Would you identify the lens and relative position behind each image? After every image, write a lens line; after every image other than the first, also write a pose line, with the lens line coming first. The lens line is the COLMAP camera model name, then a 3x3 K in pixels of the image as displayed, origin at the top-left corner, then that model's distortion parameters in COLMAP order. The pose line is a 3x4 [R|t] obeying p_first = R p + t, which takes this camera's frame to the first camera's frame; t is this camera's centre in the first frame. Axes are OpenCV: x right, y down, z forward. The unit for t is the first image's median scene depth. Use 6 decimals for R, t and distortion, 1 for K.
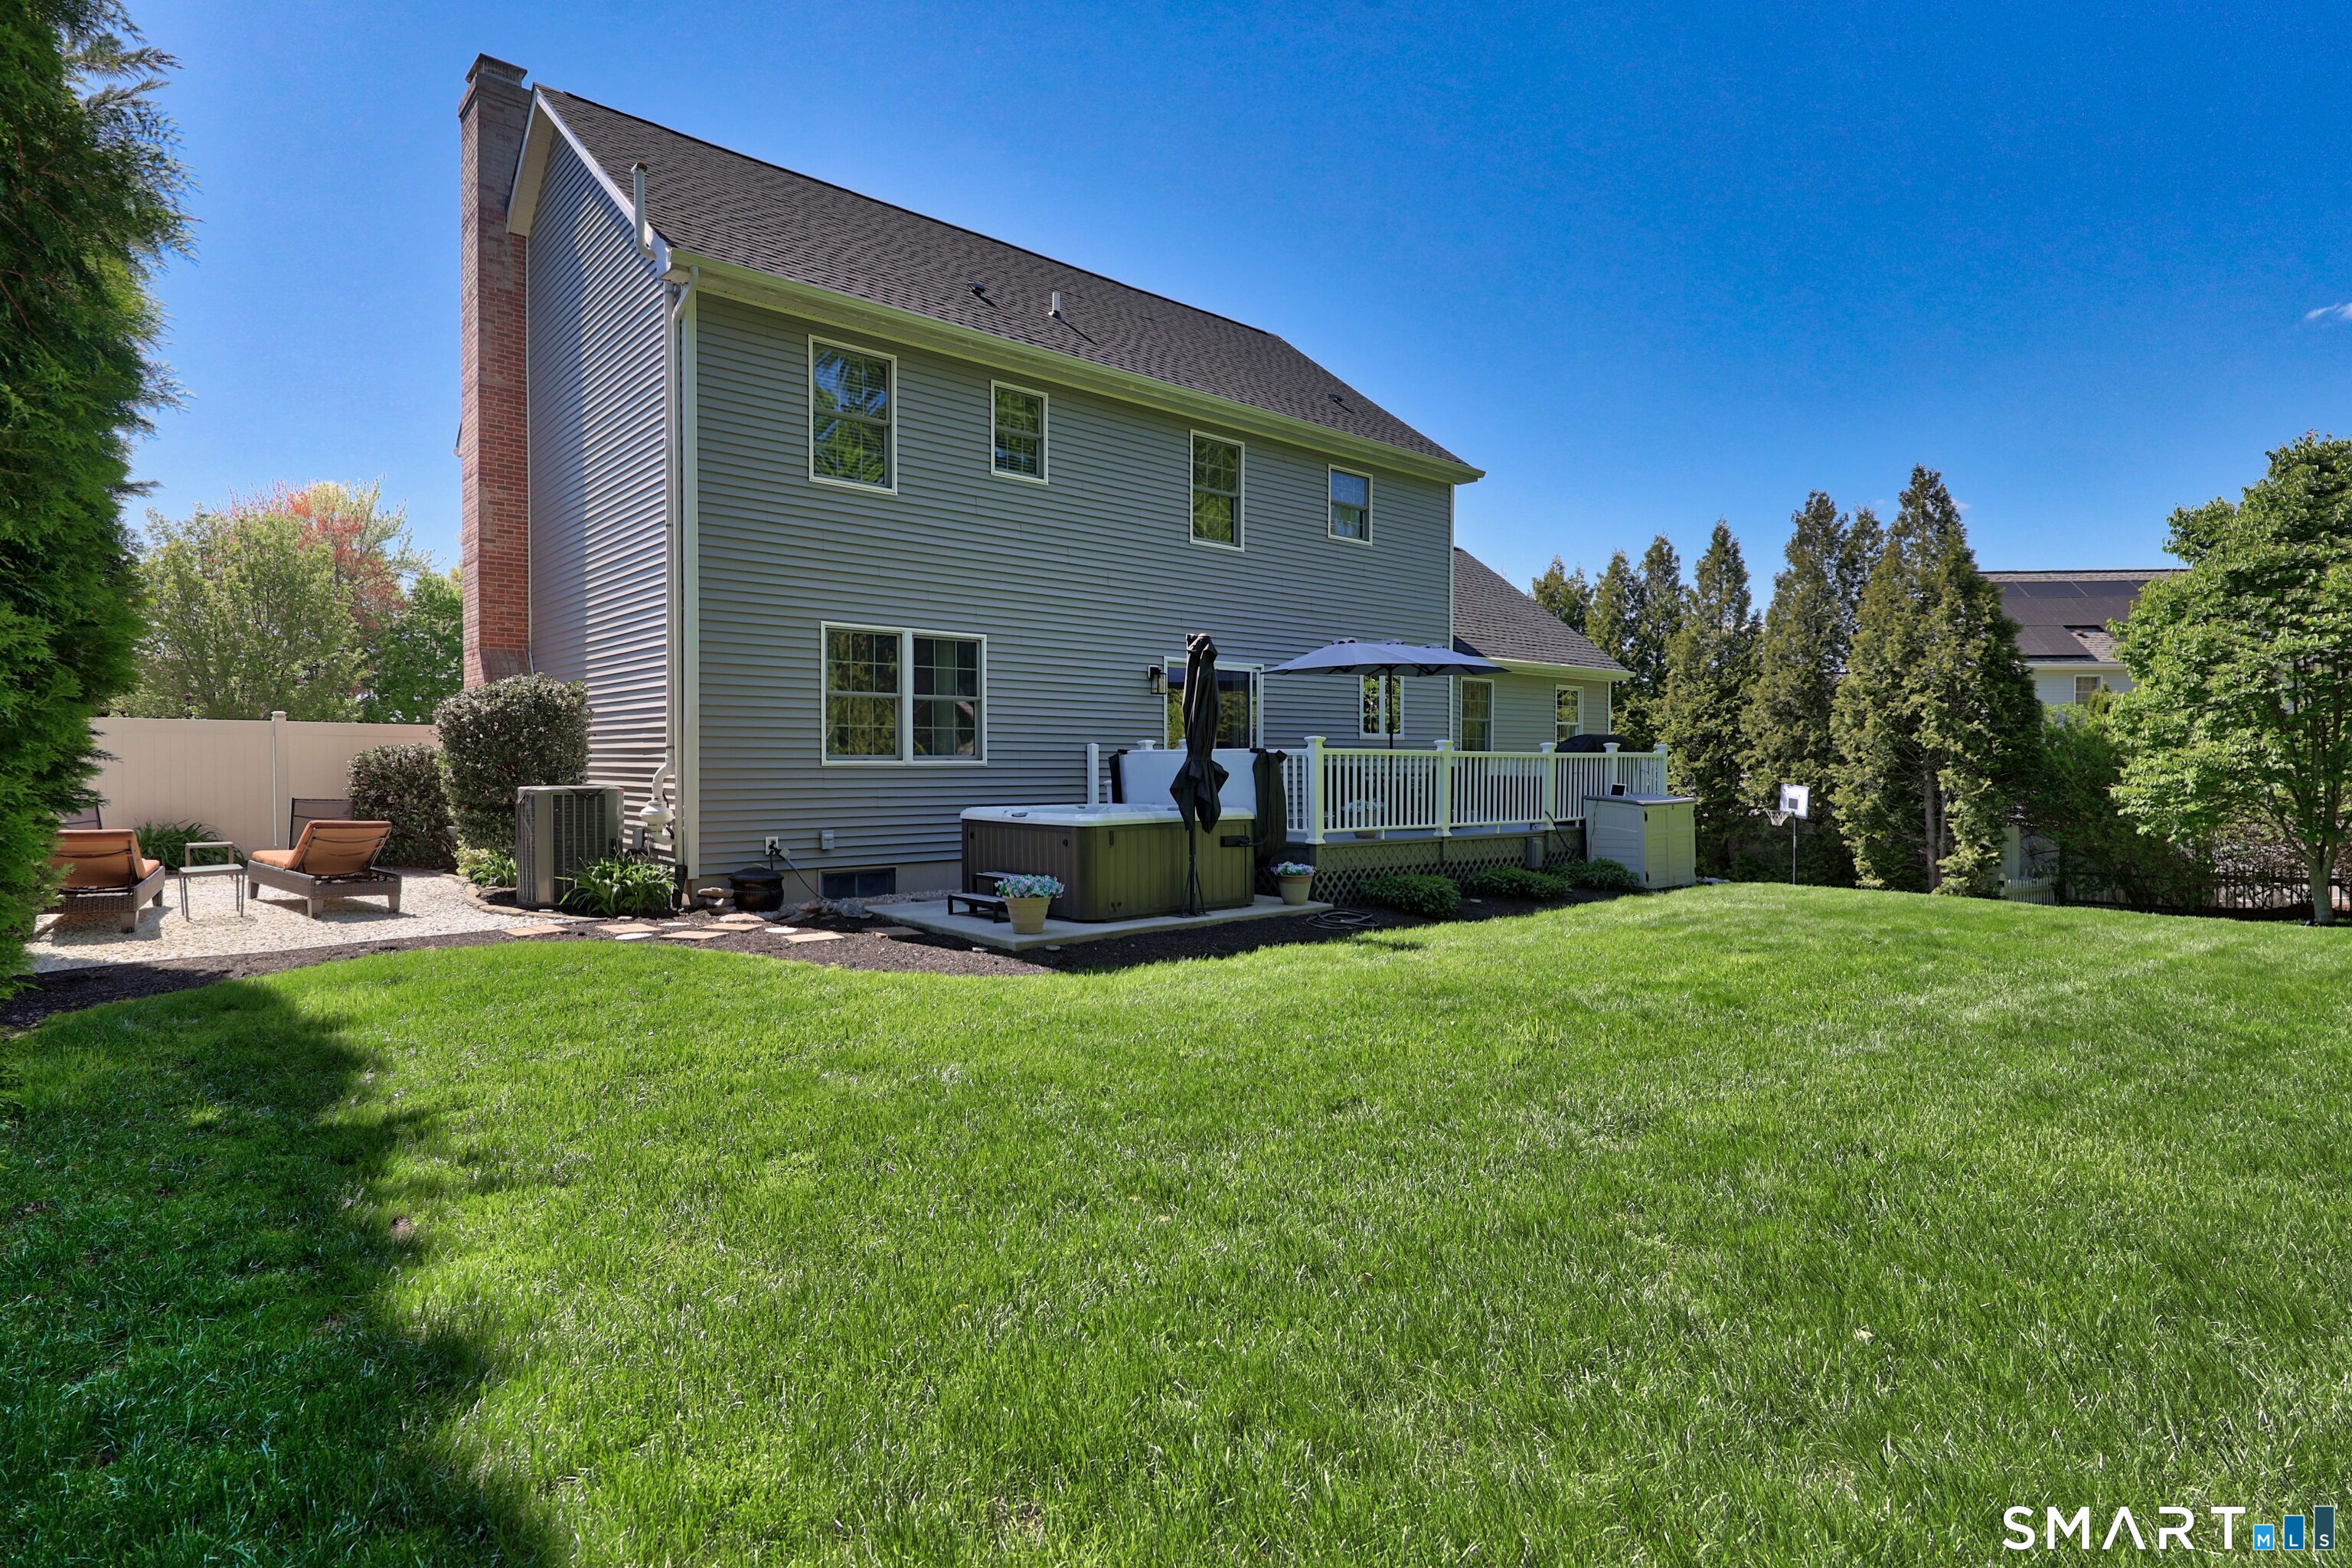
lens RADIAL K [[1201.8, 0, 1176.0], [0, 1201.8, 784.0], [0, 0, 1]] dist [0.000517, -0.000053]
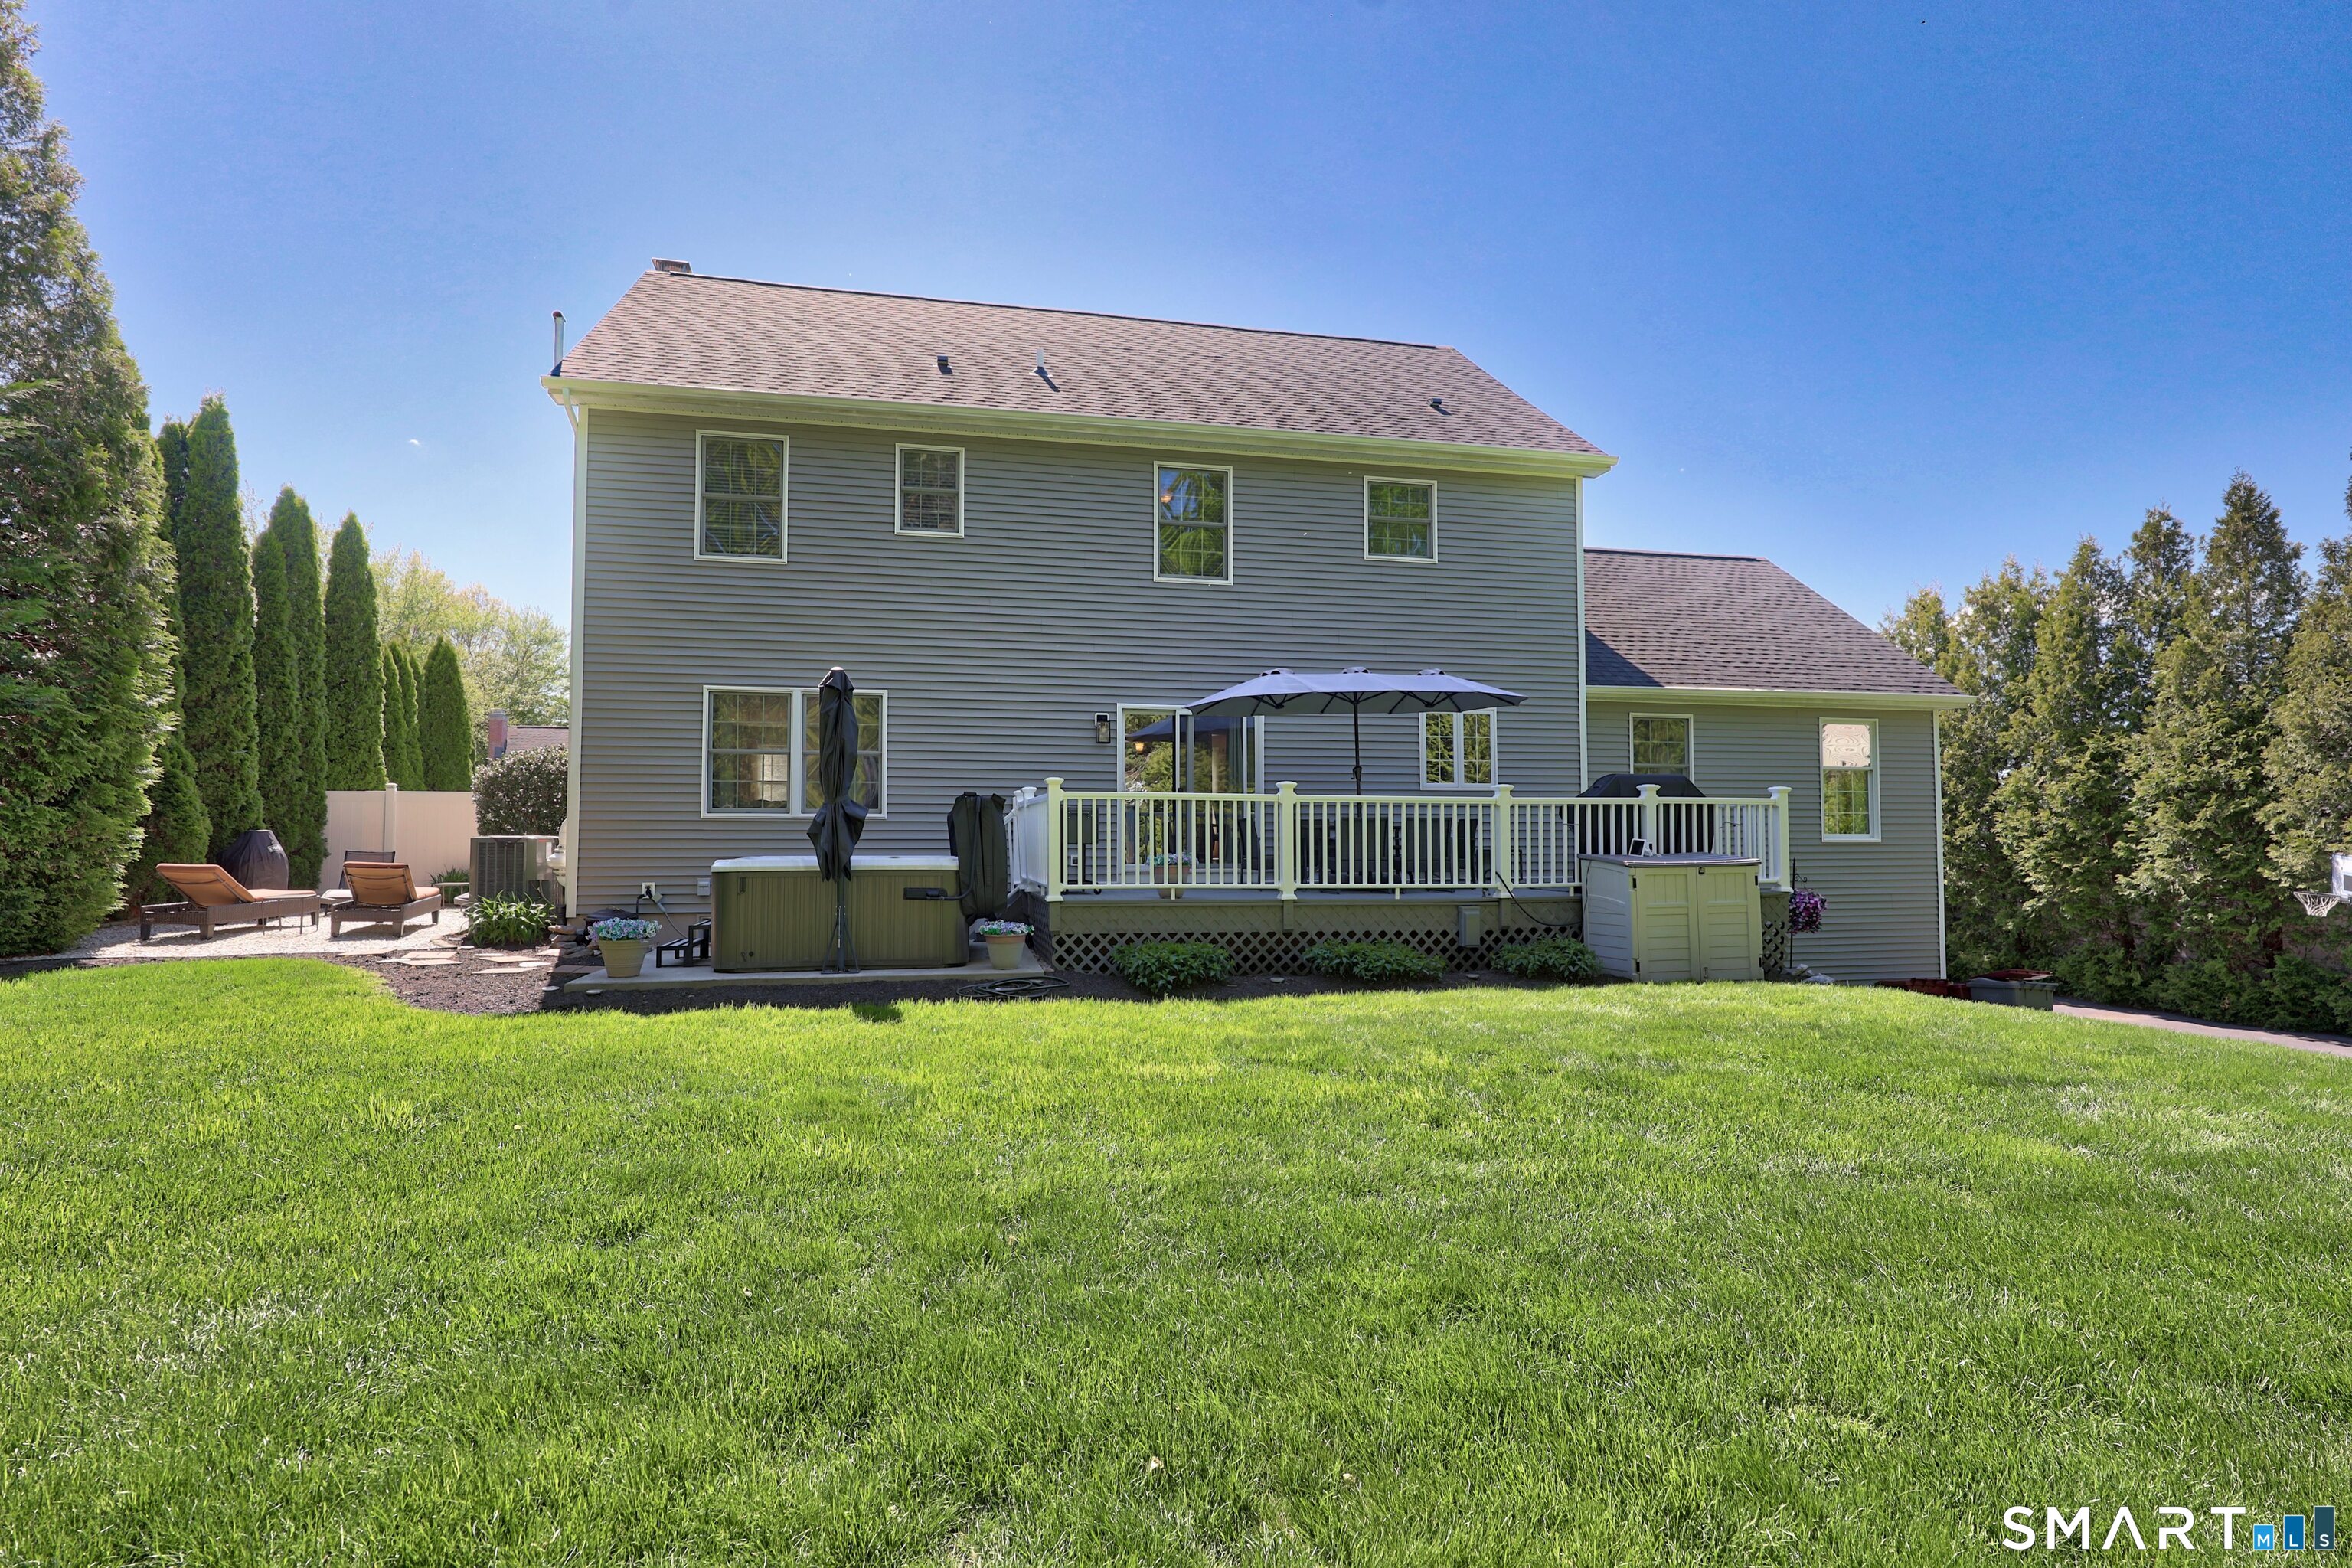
lens RADIAL K [[1143.5, 0, 1176.0], [0, 1143.5, 784.0], [0, 0, 1]] dist [0.004370, 0.000485]
pose [[0.869763, -0.022611, -0.492951, 0.373918], [-0.009172, 0.998036, -0.061963, 0.009774], [0.493384, 0.058415, 0.867848, 0.197698]]
